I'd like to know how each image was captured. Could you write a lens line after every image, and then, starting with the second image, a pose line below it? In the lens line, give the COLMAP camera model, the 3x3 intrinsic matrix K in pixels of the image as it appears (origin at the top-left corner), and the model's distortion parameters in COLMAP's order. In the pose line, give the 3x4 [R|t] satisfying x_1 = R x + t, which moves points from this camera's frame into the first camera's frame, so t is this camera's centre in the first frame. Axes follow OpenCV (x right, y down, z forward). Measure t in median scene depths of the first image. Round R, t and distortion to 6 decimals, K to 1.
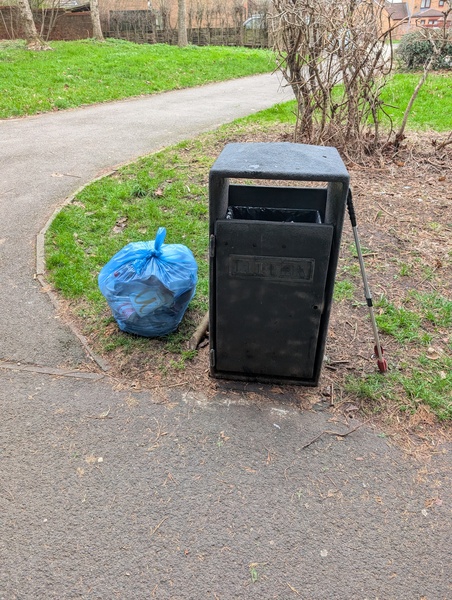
lens RADIAL K [[434.0, 0, 226.0], [0, 434.0, 300.0], [0, 0, 1]] dist [-0.004665, -0.000352]
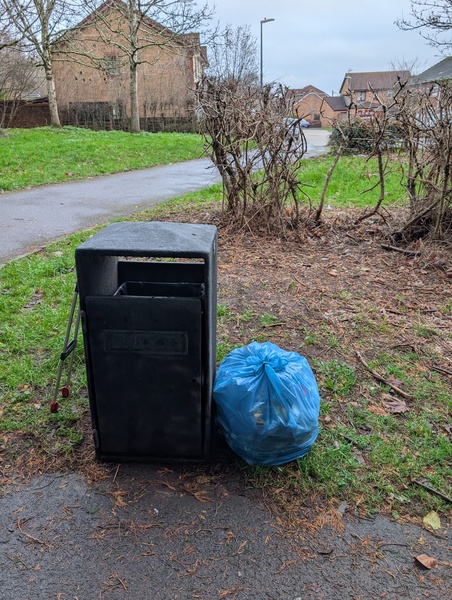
lens RADIAL K [[439.4, 0, 217.7], [0, 439.4, 293.7], [0, 0, 1]] dist [0.004132, -0.002703]
pose [[0.997577, -0.025425, 0.064766, 0.079087], [0.036527, 0.983627, -0.176473, 0.000432], [-0.059219, 0.178411, 0.982172, -0.008511]]
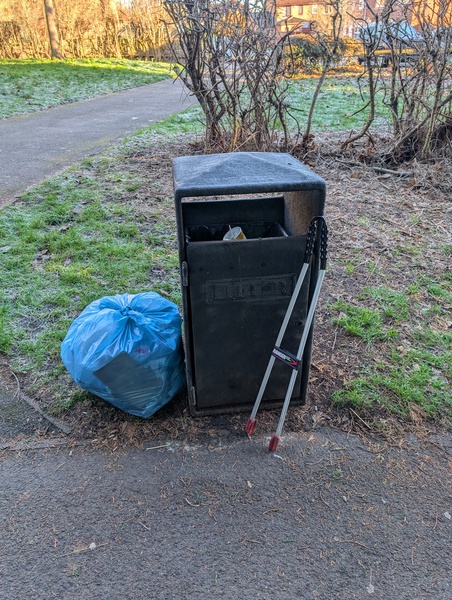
lens RADIAL K [[438.3, 0, 226.0], [0, 438.3, 300.0], [0, 0, 1]] dist [0.004880, -0.001468]
pose [[0.968345, -0.143522, 0.204227, -0.053465], [0.147948, 0.988974, -0.006488, -0.020156], [-0.201044, 0.036498, 0.978902, 0.039637]]
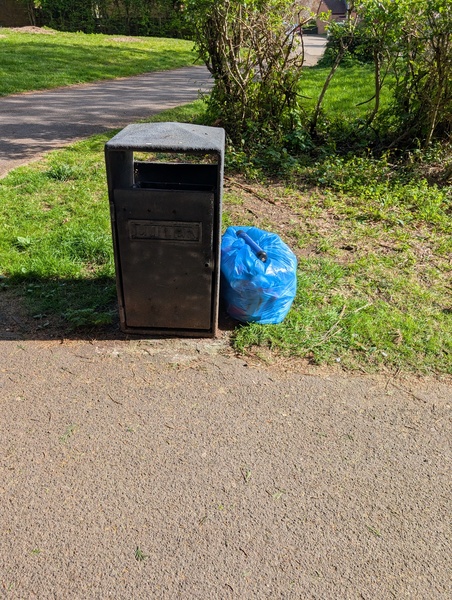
lens RADIAL K [[434.5, 0, 213.0], [0, 434.5, 299.1], [0, 0, 1]] dist [0.003869, -0.001341]
pose [[0.996169, -0.029386, 0.082369, 0.049346], [0.028384, 0.999508, 0.013311, 0.037021], [-0.082719, -0.010922, 0.996513, -0.068147]]
